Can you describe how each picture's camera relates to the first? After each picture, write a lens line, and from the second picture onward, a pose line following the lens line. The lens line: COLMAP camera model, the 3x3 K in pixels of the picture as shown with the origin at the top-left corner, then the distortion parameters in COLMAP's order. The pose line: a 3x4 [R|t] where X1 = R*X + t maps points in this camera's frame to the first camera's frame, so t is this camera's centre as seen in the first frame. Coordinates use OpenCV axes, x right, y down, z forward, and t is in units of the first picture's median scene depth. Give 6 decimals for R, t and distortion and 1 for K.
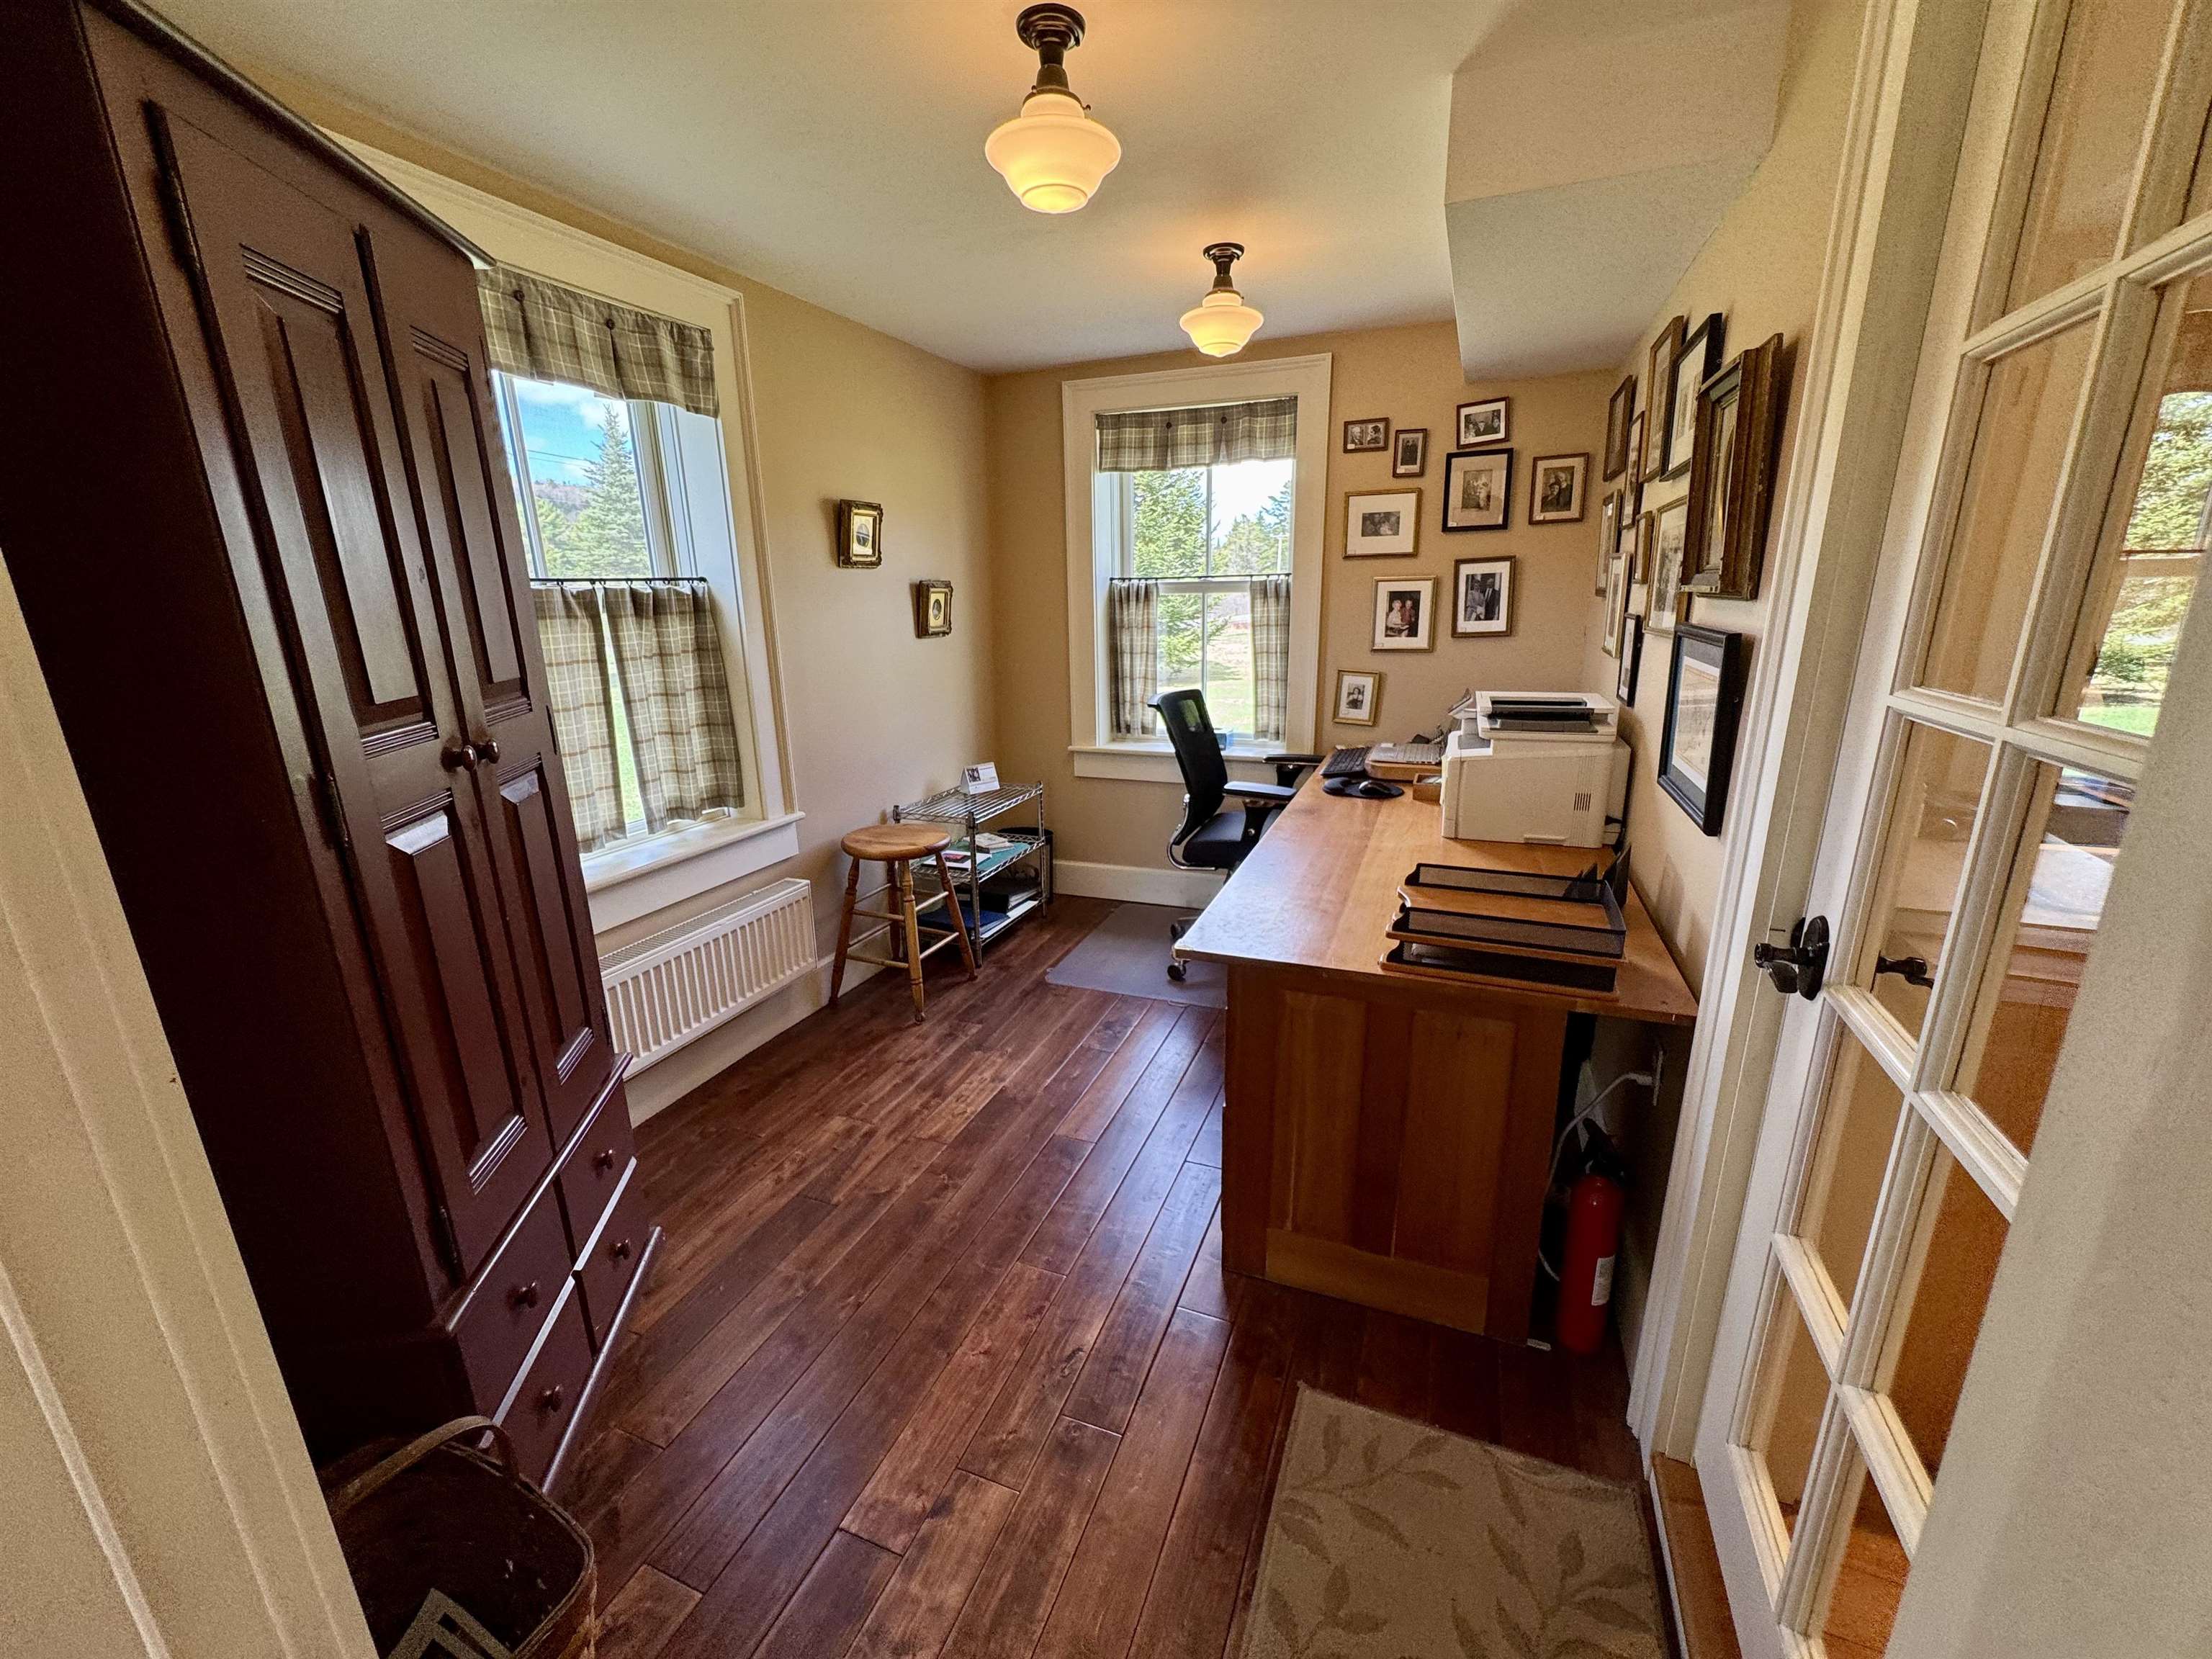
lens RADIAL K [[881.9, 0, 1111.3], [0, 881.9, 830.1], [0, 0, 1]] dist [0.000342, -0.001324]
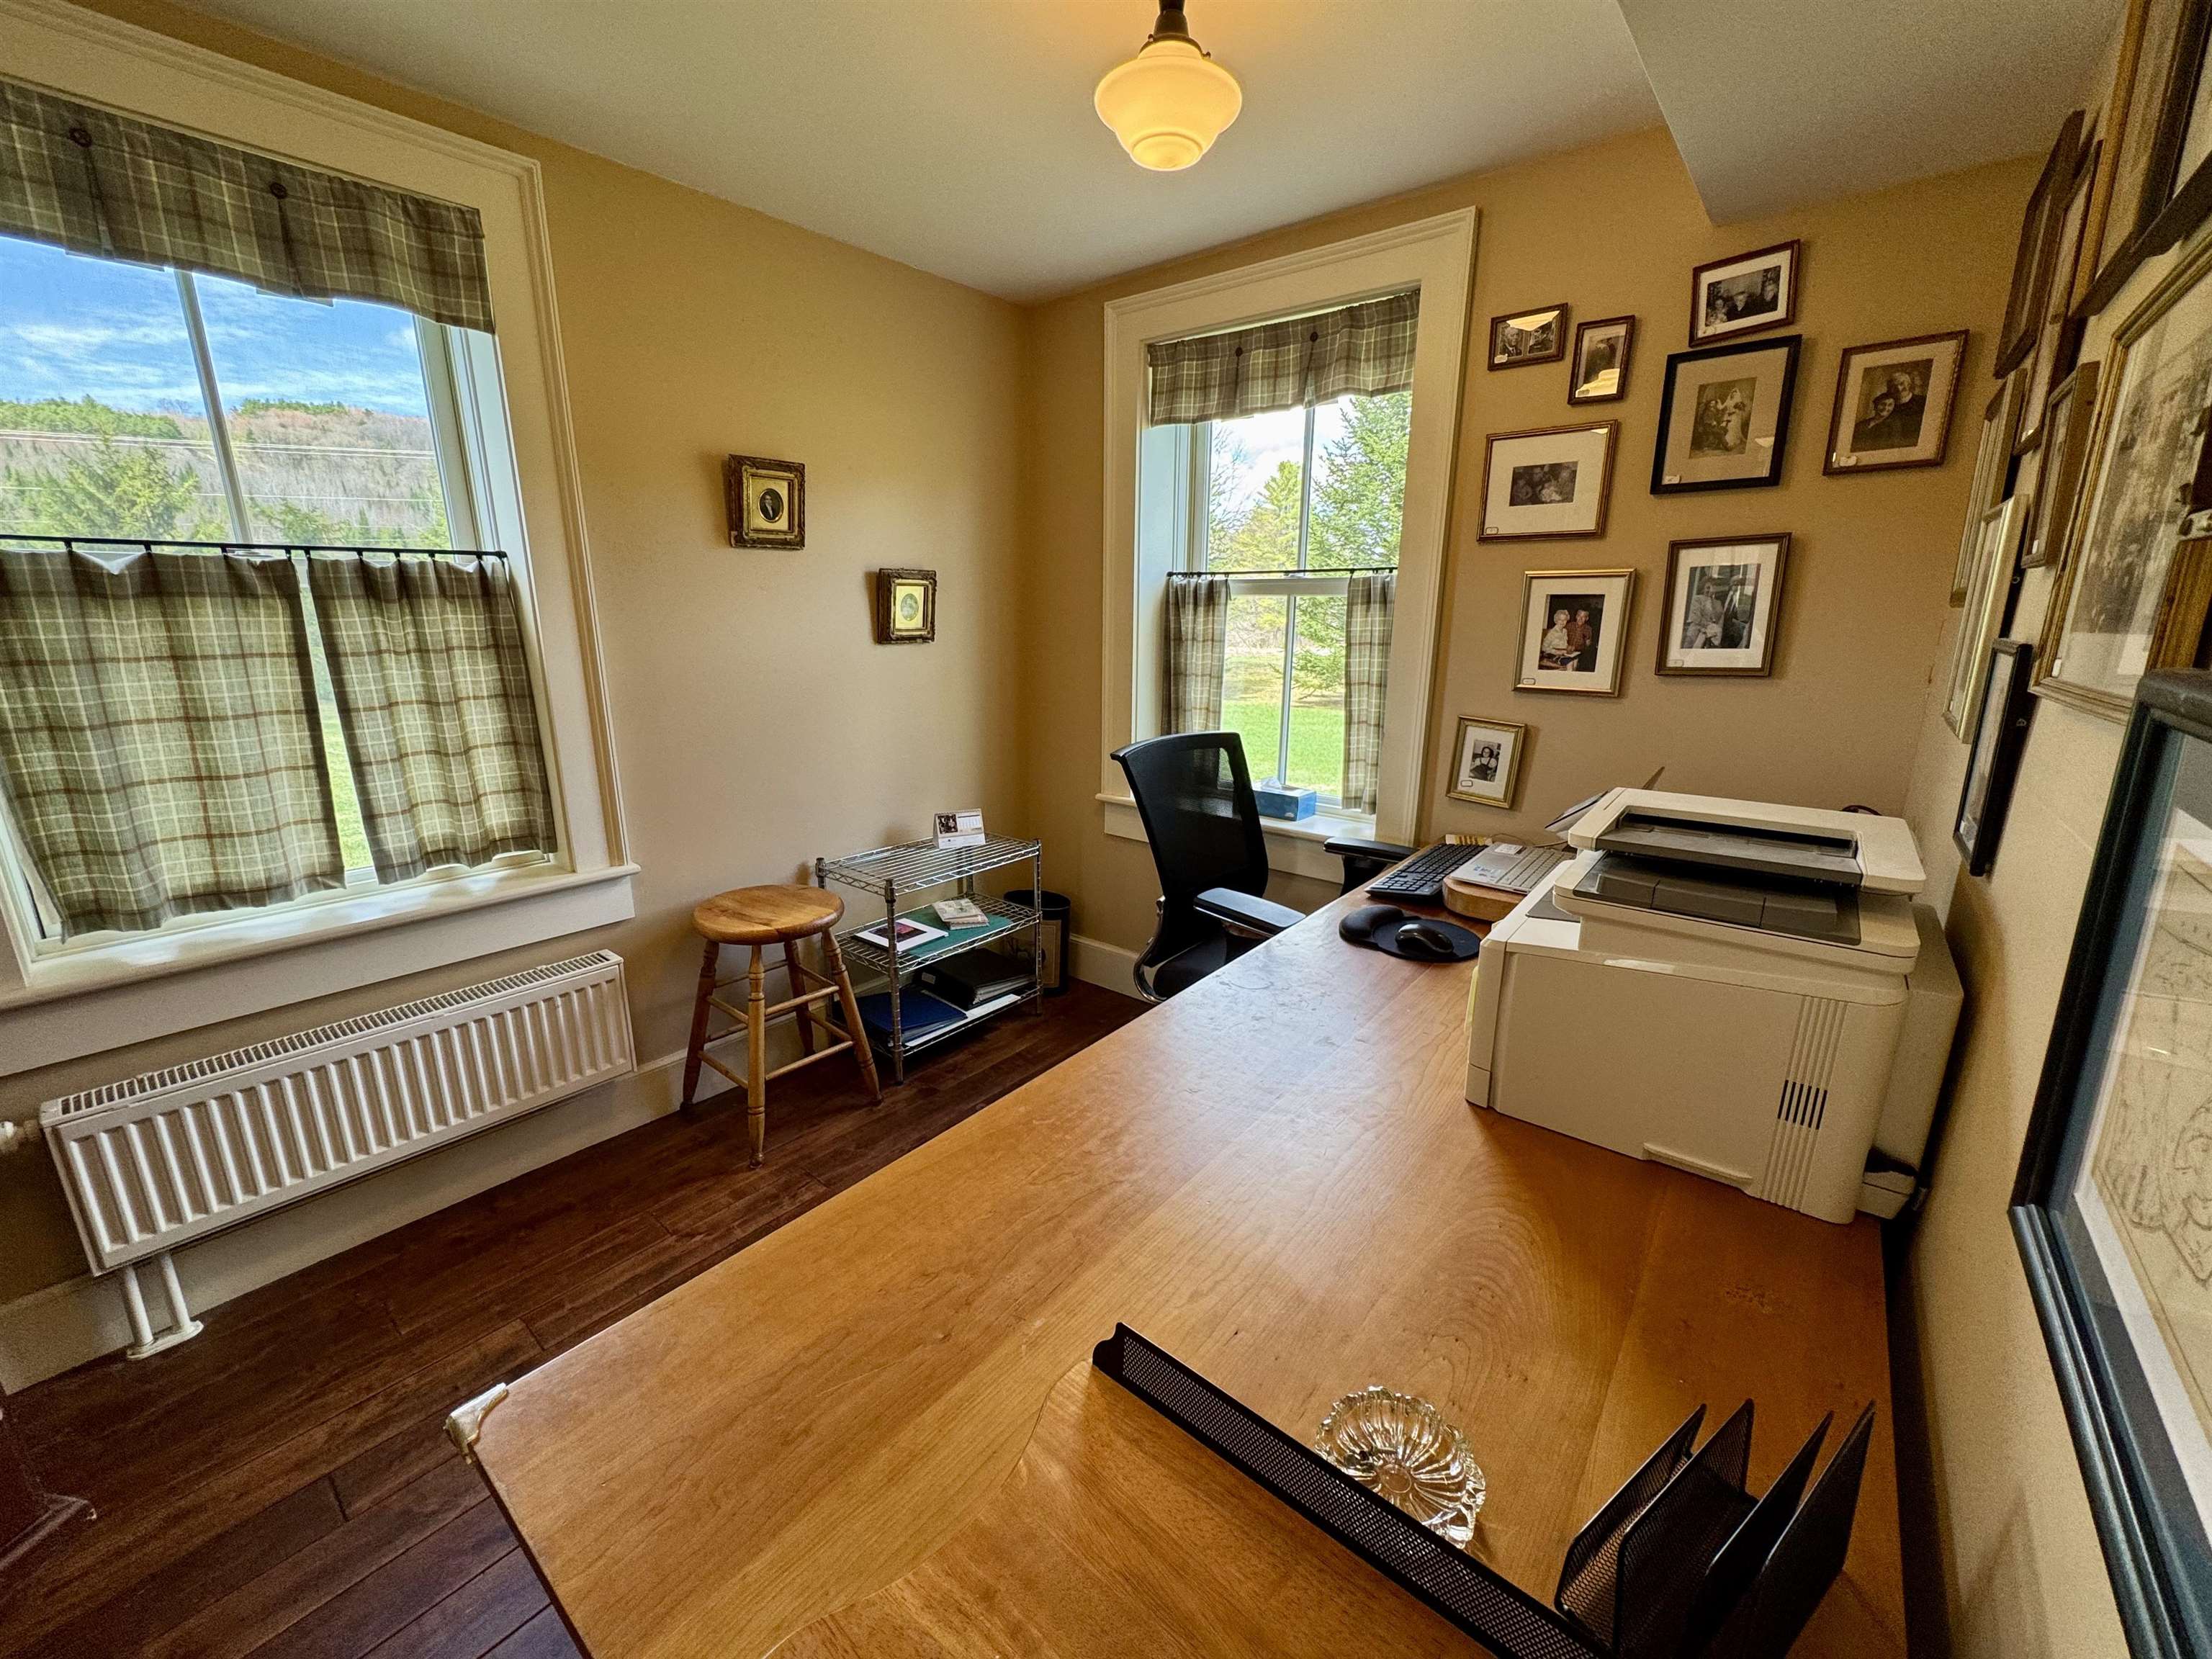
lens RADIAL K [[881.9, 0, 1102.0], [0, 881.9, 833.0], [0, 0, 1]] dist [0.000342, -0.001324]
pose [[0.952163, 0.098220, -0.289374, 0.230498], [-0.101324, 0.994844, 0.004276, -0.084883], [0.288302, 0.025249, 0.957206, 0.359261]]
